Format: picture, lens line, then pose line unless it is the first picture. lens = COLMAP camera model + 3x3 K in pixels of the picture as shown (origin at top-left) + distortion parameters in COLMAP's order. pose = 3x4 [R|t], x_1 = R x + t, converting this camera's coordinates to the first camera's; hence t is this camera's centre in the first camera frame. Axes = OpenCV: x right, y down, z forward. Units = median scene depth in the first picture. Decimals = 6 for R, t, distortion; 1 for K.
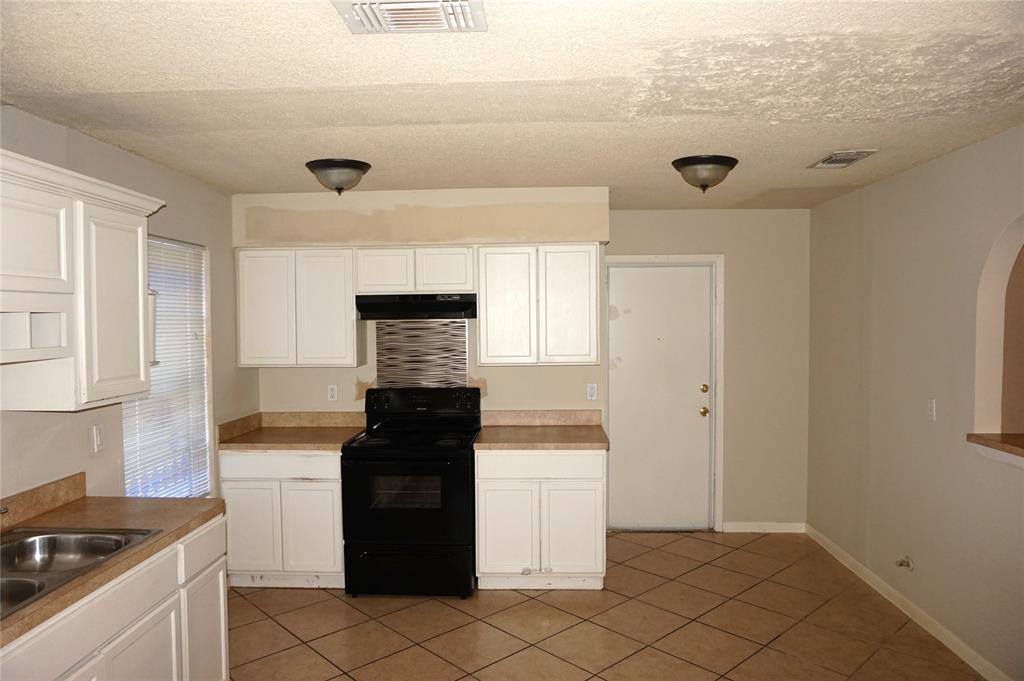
lens RADIAL K [[694.5, 0, 515.1], [0, 694.5, 338.0], [0, 0, 1]] dist [-0.053149, 0.033610]
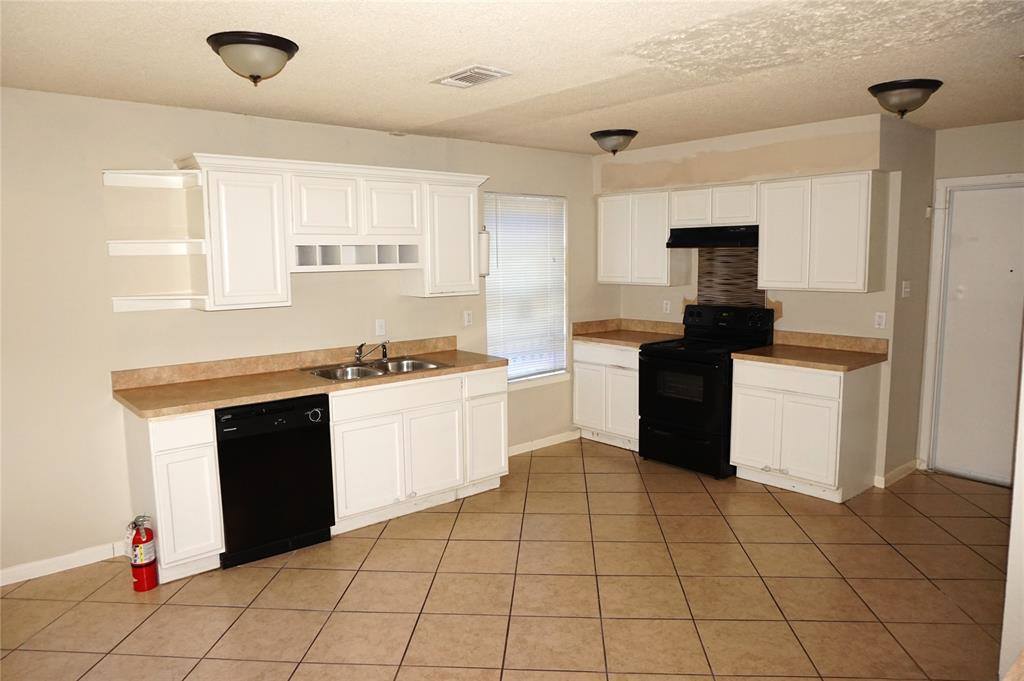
lens RADIAL K [[694.5, 0, 509.8], [0, 694.5, 339.0], [0, 0, 1]] dist [-0.053149, 0.033610]
pose [[0.680375, 0.091219, -0.727165, 0.538980], [-0.015571, 0.993799, 0.110097, 0.003550], [0.732699, -0.063585, 0.677576, -0.077701]]
